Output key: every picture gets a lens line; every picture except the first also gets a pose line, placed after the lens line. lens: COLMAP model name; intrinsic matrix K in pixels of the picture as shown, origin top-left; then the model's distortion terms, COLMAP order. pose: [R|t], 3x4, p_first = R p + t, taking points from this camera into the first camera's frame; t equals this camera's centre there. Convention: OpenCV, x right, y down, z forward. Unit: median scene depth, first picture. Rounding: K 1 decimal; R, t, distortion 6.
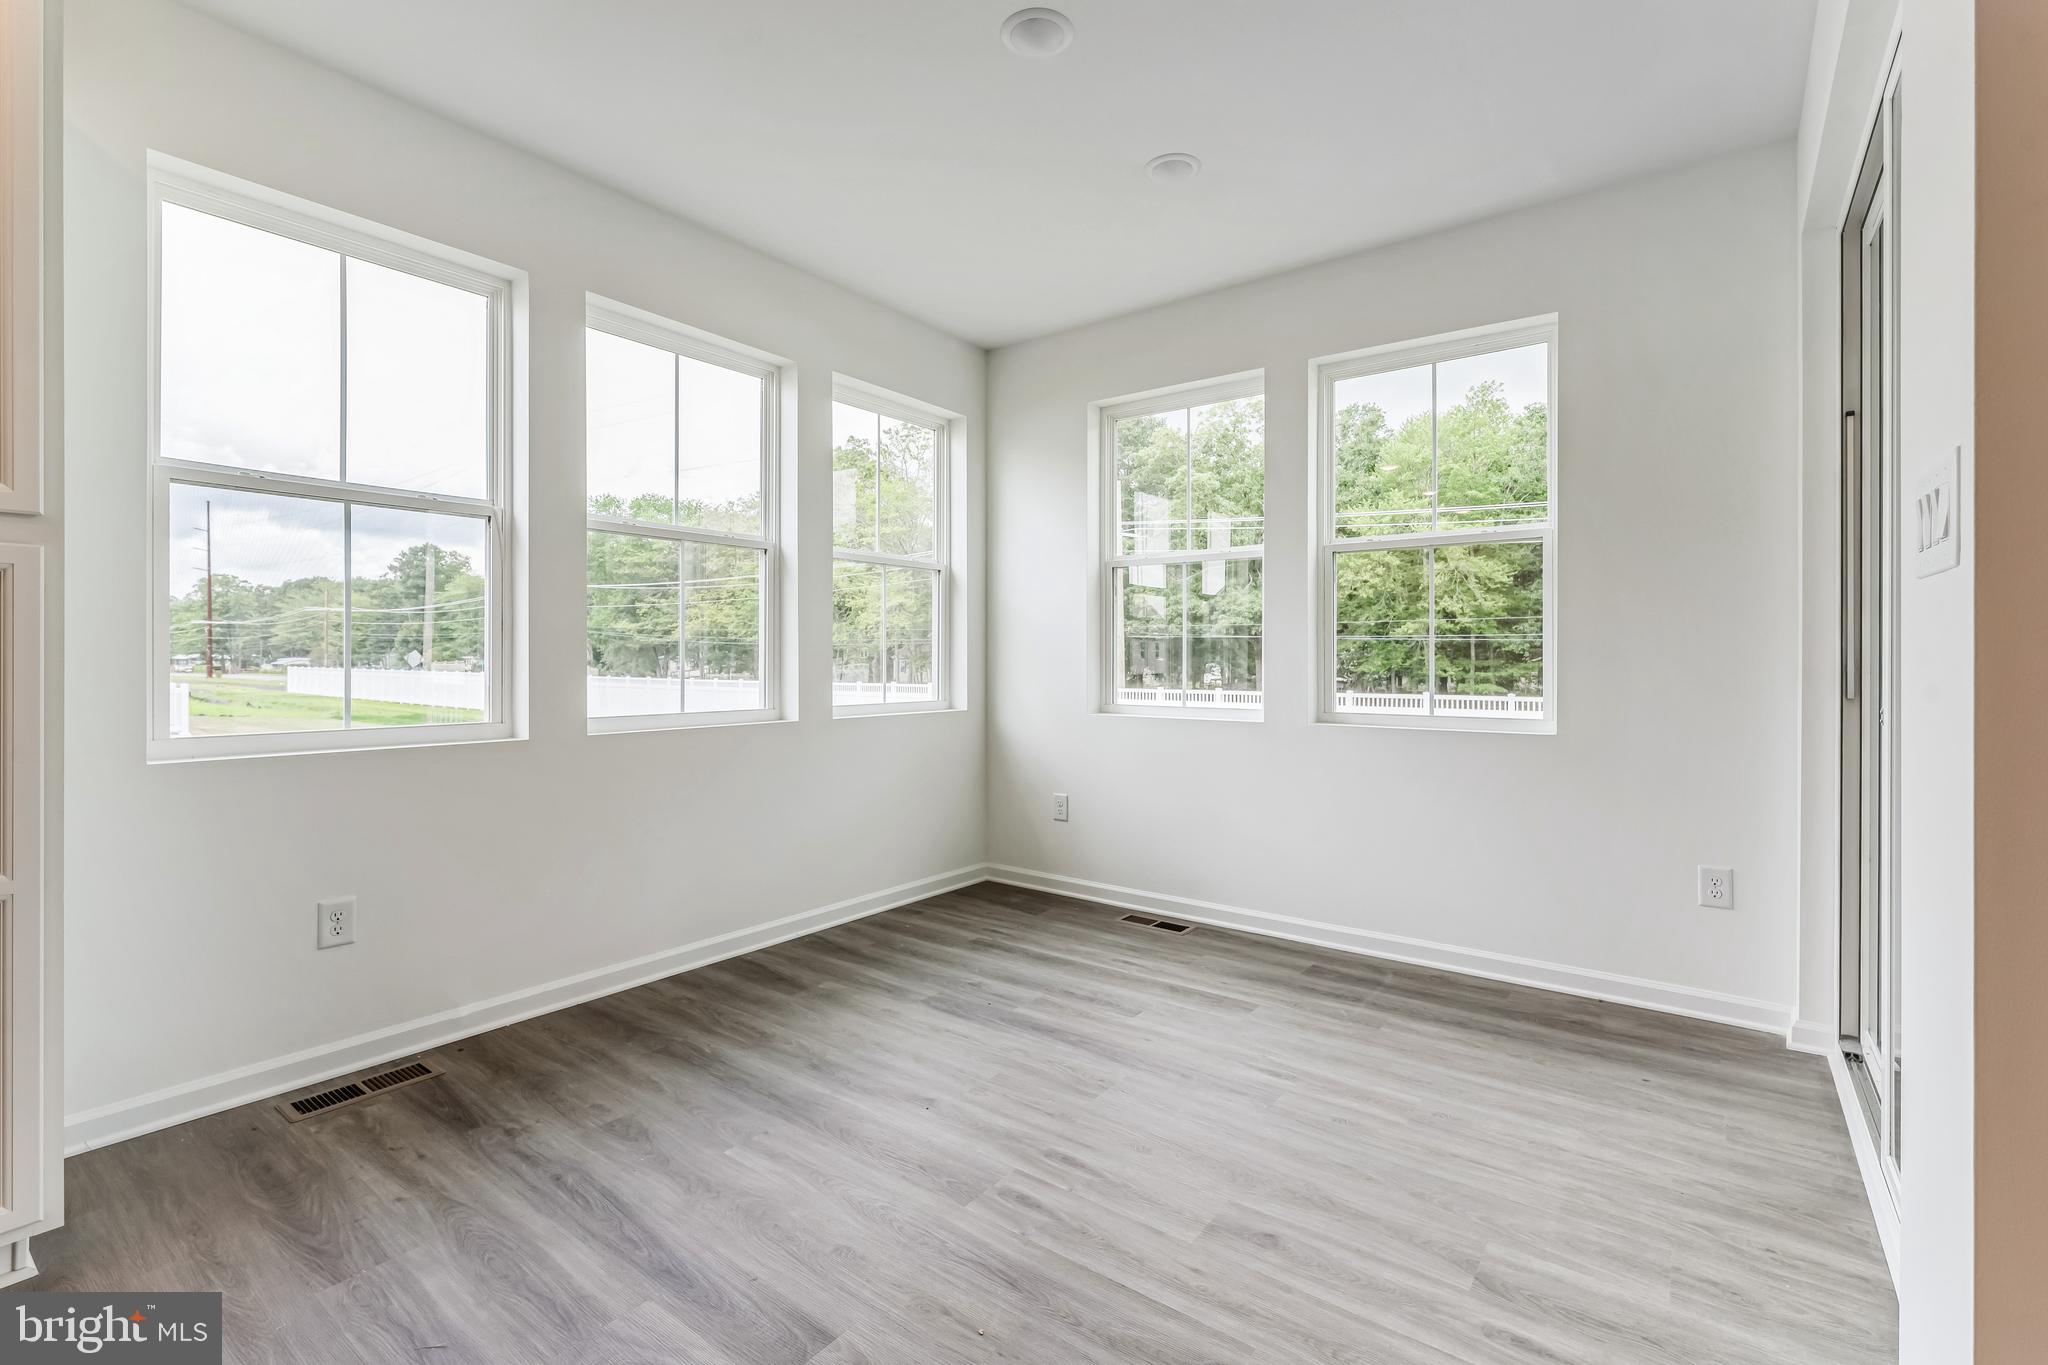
lens RADIAL K [[903.9, 0, 1024.0], [0, 903.9, 682.5], [0, 0, 1]] dist [-0.002769, 0.000102]
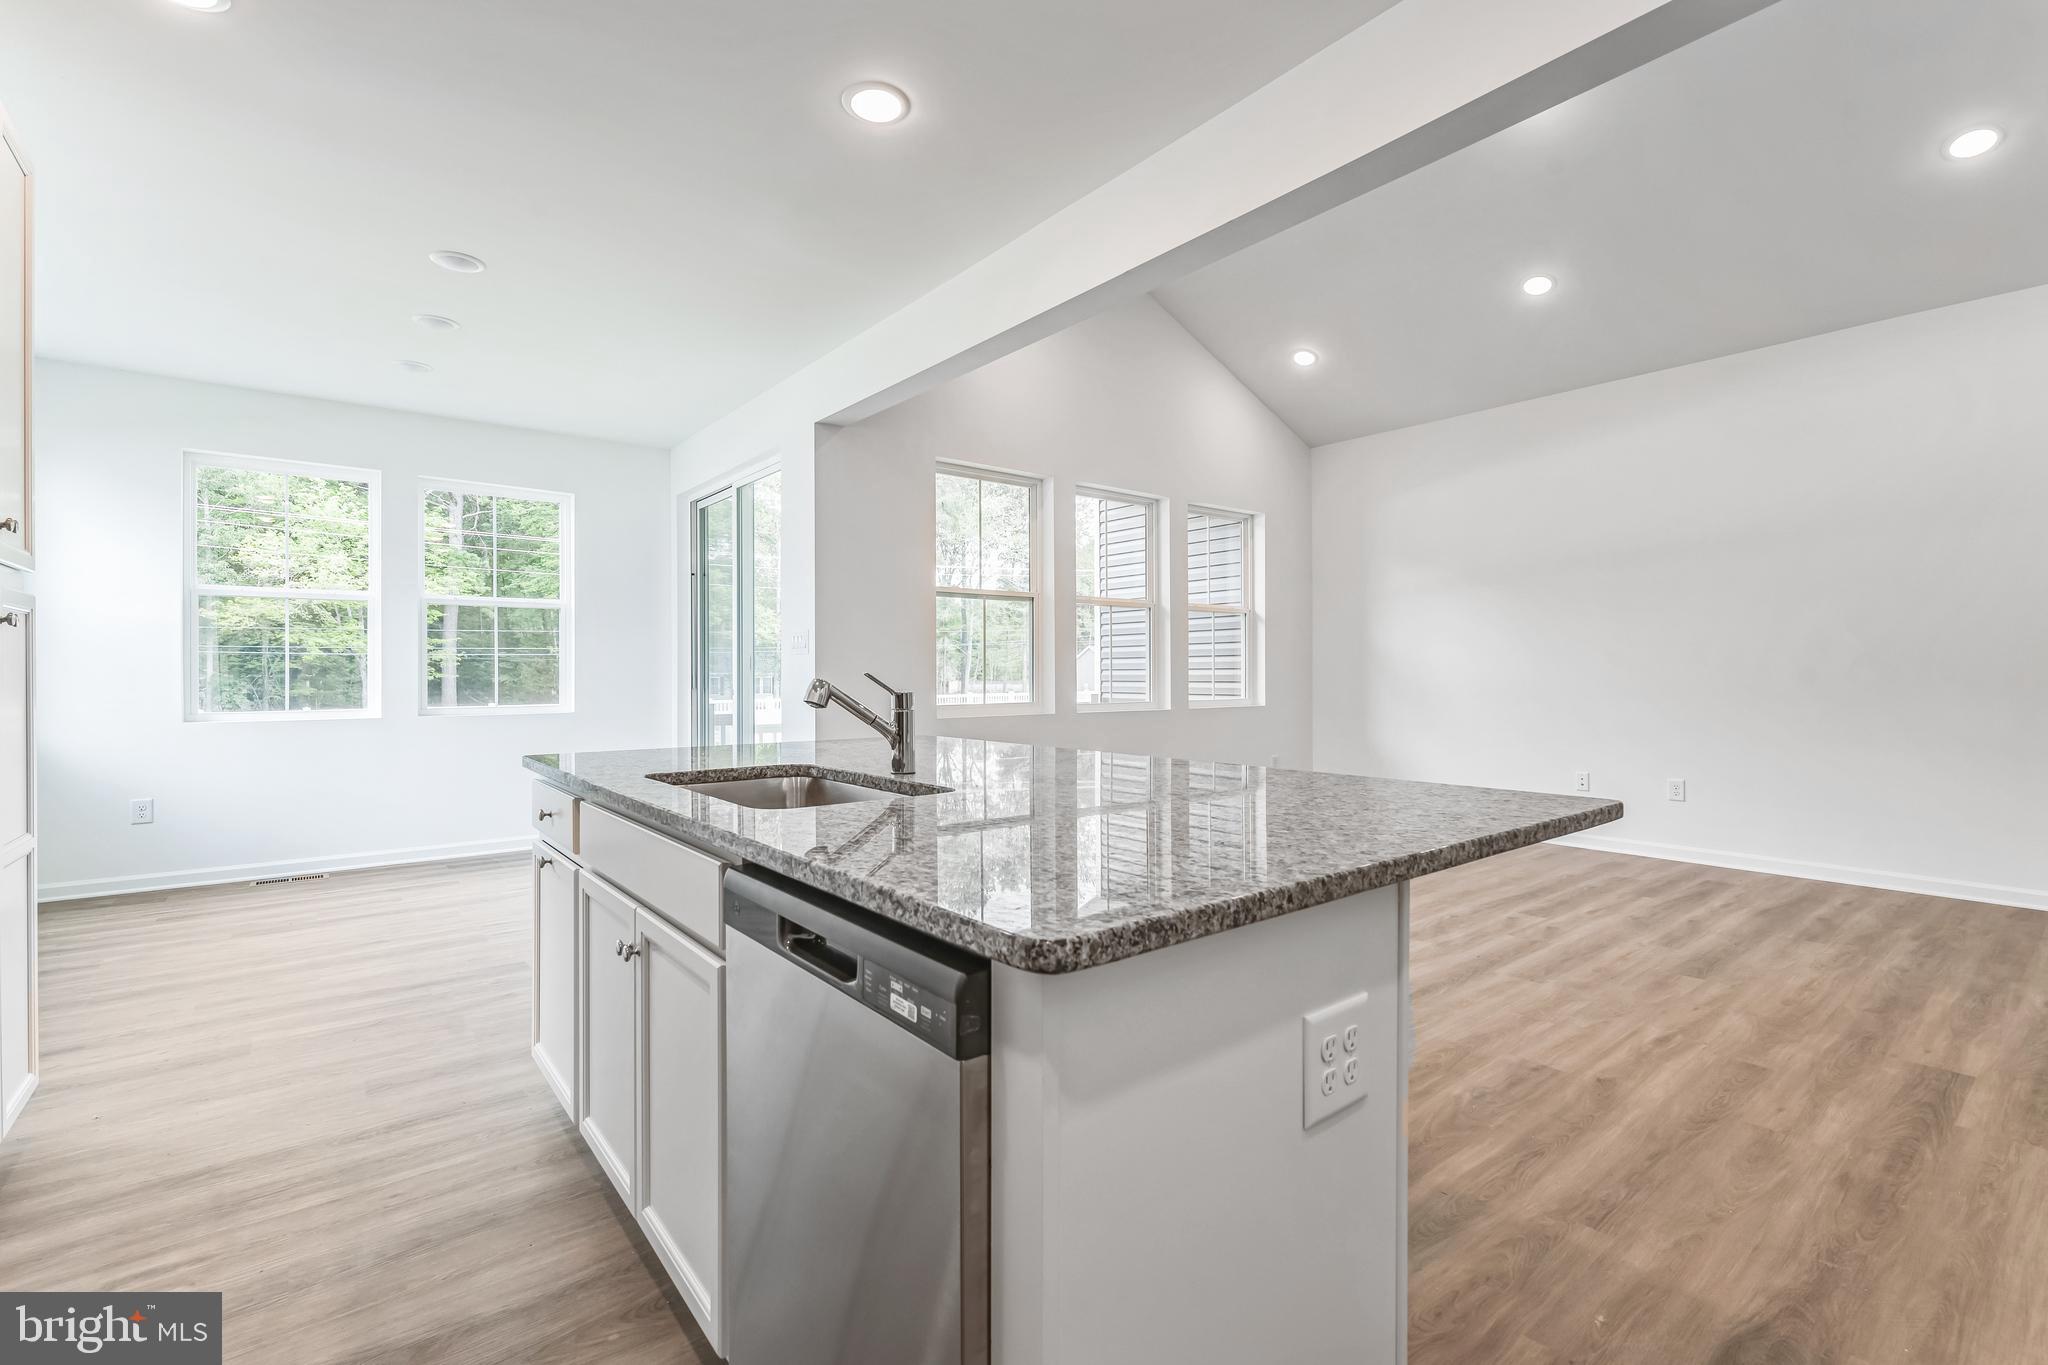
lens RADIAL K [[903.9, 0, 1024.0], [0, 903.9, 682.5], [0, 0, 1]] dist [-0.002769, 0.000102]
pose [[0.251780, -0.000881, 0.967784, -0.801991], [0.019790, 0.999795, -0.004238, 0.008647], [-0.967582, 0.020220, 0.251746, -0.321434]]
